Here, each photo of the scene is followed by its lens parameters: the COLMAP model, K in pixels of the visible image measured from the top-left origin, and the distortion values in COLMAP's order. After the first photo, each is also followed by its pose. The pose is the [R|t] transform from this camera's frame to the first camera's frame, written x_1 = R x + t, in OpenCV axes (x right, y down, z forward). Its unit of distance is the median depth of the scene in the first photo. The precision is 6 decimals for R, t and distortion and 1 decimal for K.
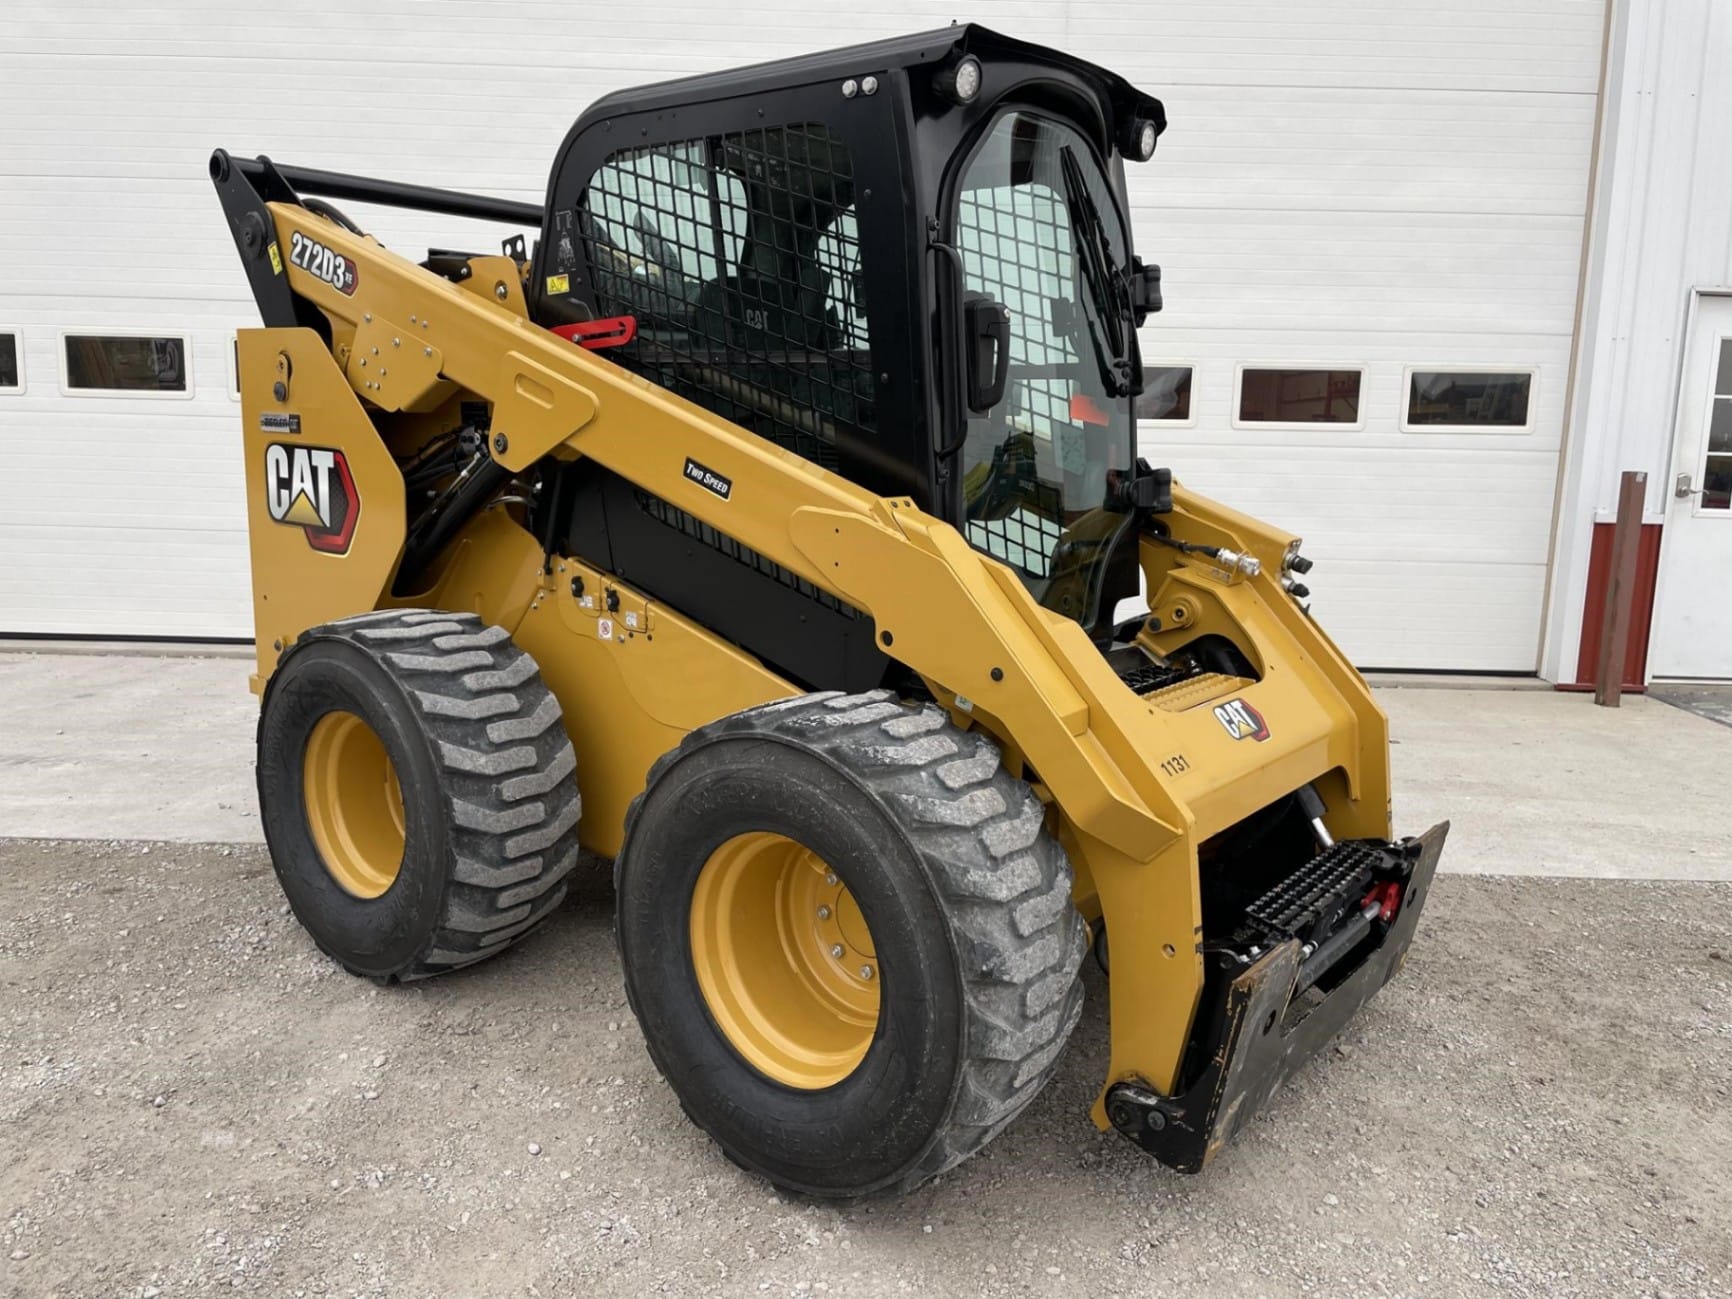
lens RADIAL K [[1316.3, 0, 867.6], [0, 1316.3, 636.6], [0, 0, 1]] dist [0.091247, -0.119697]
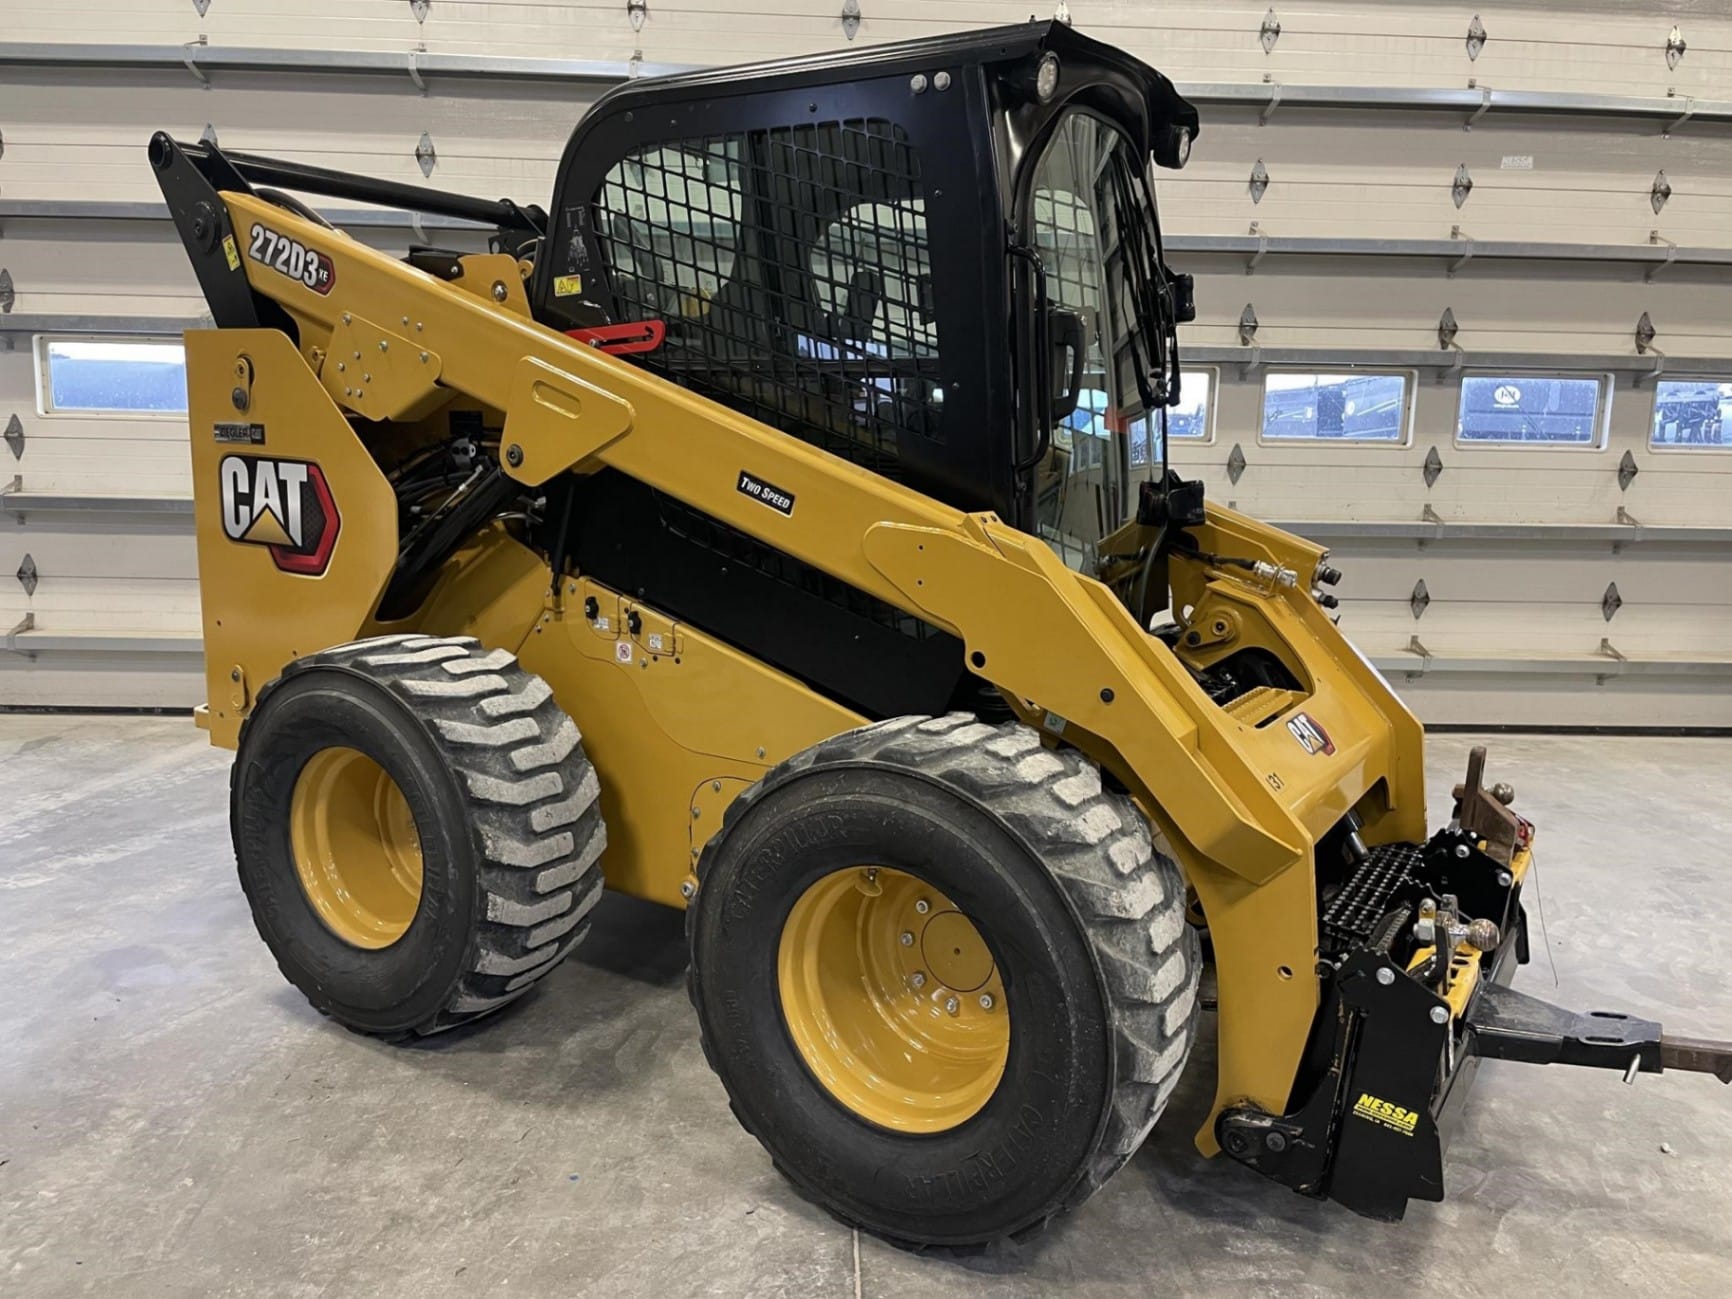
lens RADIAL K [[1316.3, 0, 875.1], [0, 1316.3, 658.2], [0, 0, 1]] dist [0.091247, -0.119697]
pose [[0.993043, -0.018417, 0.116304, -0.133937], [0.017319, 0.999795, 0.010442, -0.008533], [-0.116472, -0.008356, 0.993159, 0.042713]]
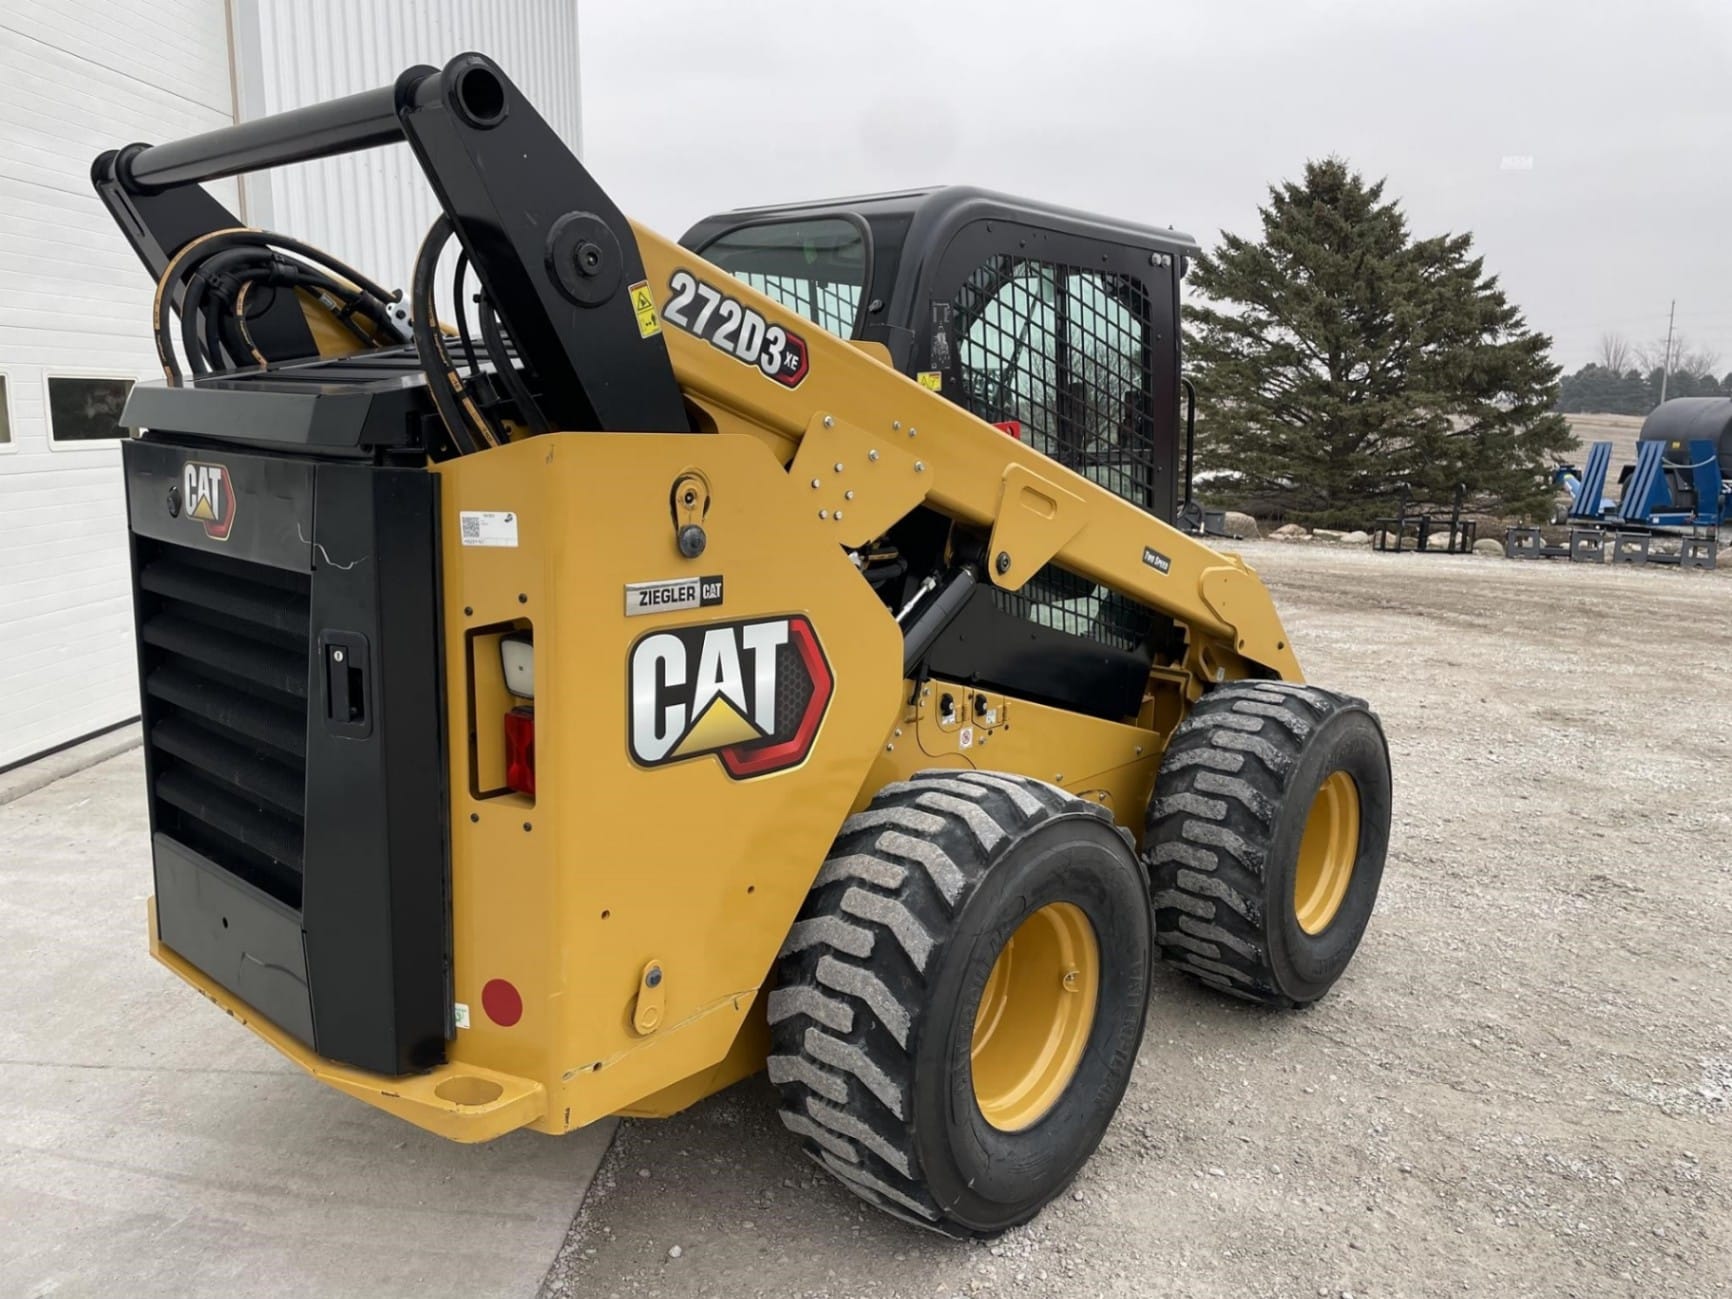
lens RADIAL K [[1316.3, 0, 881.1], [0, 1316.3, 643.4], [0, 0, 1]] dist [0.091247, -0.119697]
pose [[0.050025, -0.198596, 0.978804, -1.160527], [0.149351, 0.970499, 0.189278, -0.271536], [-0.987518, 0.136717, 0.078210, 1.003547]]
